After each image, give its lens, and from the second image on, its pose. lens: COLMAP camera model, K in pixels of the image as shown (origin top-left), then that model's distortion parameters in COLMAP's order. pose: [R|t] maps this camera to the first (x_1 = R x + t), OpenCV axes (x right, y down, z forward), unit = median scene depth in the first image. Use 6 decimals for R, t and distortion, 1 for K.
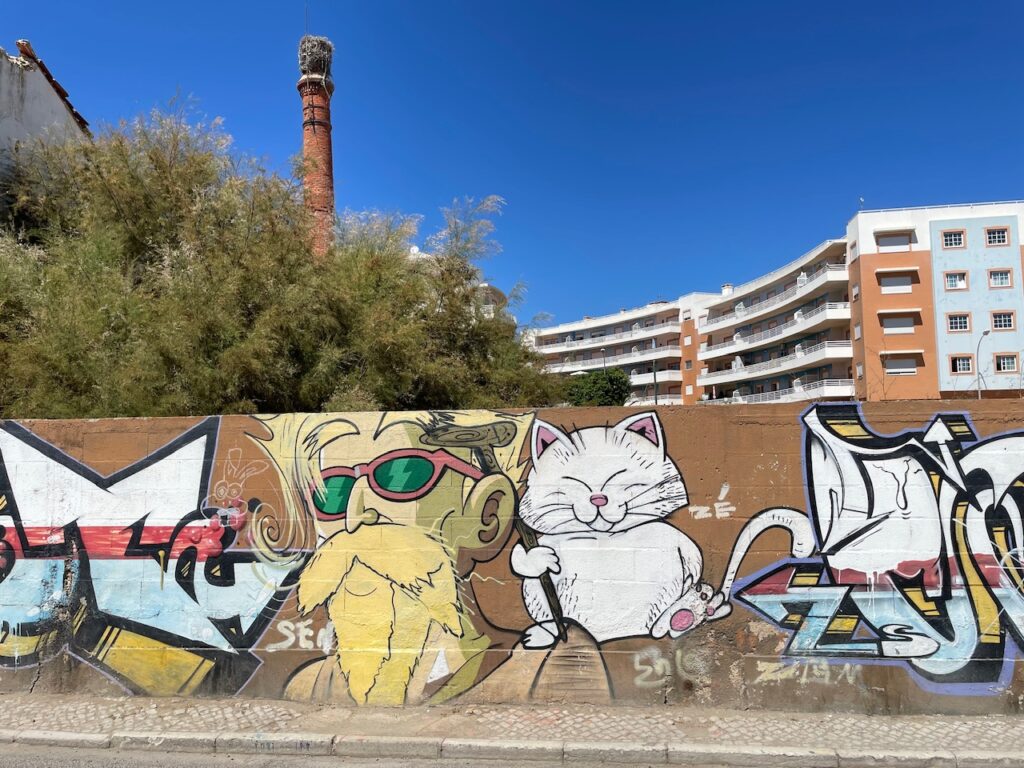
lens RADIAL K [[769.6, 0, 476.5], [0, 769.6, 329.2], [0, 0, 1]] dist [0.080139, -0.084970]
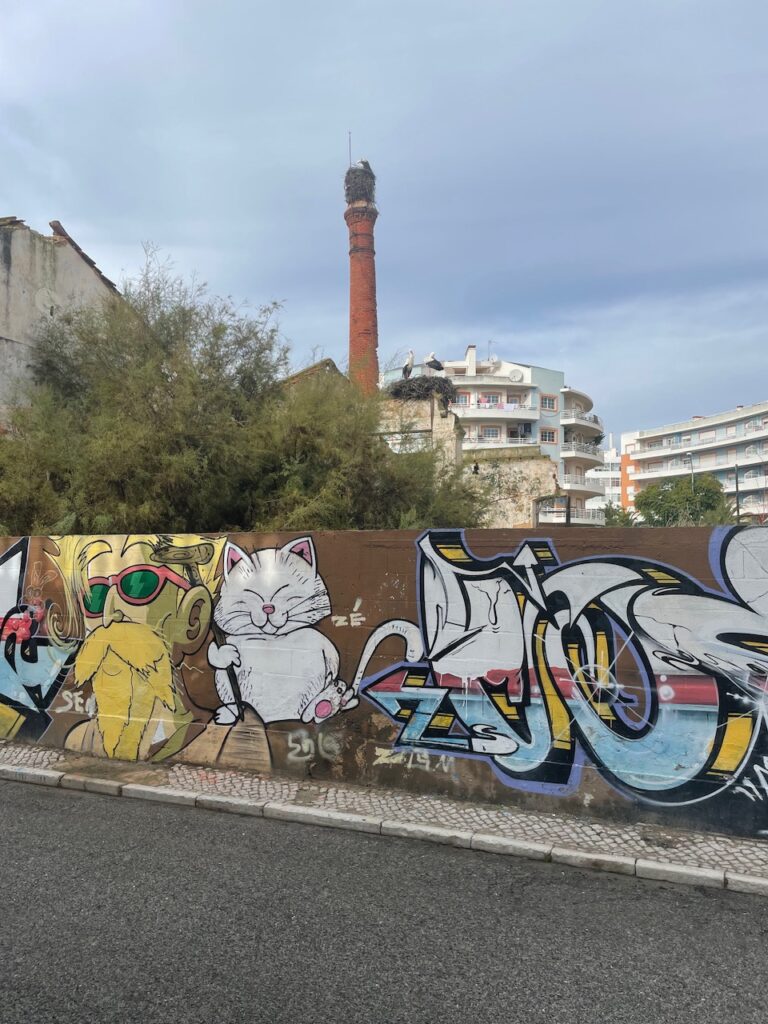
lens RADIAL K [[769.6, 0, 386.0], [0, 769.6, 471.3], [0, 0, 1]] dist [0.080139, -0.084970]
pose [[0.955349, -0.016997, -0.294989, 0.703003], [0.031498, 0.998514, 0.044476, -0.043394], [0.293795, -0.051781, 0.954465, -0.094893]]
